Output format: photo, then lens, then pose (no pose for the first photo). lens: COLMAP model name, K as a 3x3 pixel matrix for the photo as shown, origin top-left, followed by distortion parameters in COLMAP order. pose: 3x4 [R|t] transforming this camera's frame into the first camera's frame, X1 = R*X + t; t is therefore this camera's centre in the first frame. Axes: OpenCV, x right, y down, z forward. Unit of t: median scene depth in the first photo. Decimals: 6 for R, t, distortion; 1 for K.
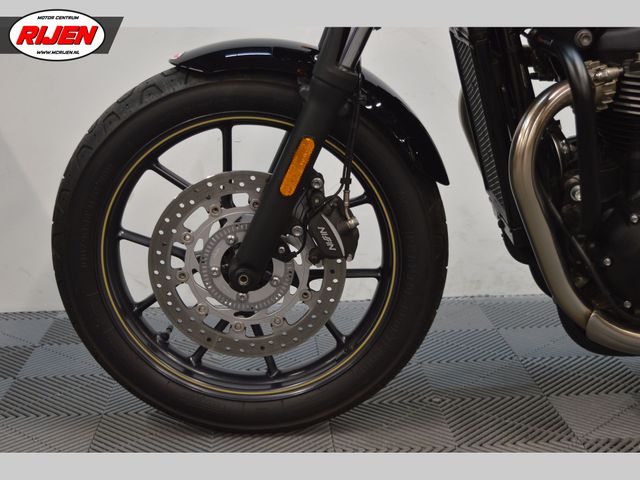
lens RADIAL K [[1050.8, 0, 320.0], [0, 1050.8, 240.0], [0, 0, 1]] dist [-0.003694, 0.018987]
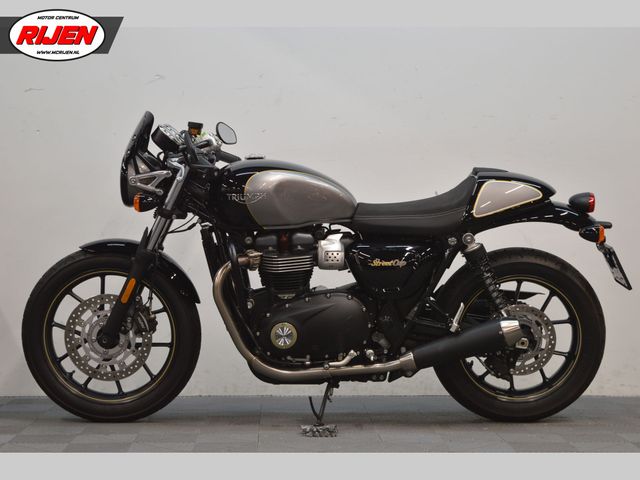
lens RADIAL K [[1463.1, 0, 320.0], [0, 1463.1, 240.0], [0, 0, 1]] dist [0.041285, 0.364897]
pose [[0.999278, 0.021755, -0.031137, 0.474772], [-0.027765, 0.977751, -0.207923, 0.458974], [0.025921, 0.208637, 0.977650, -2.088567]]
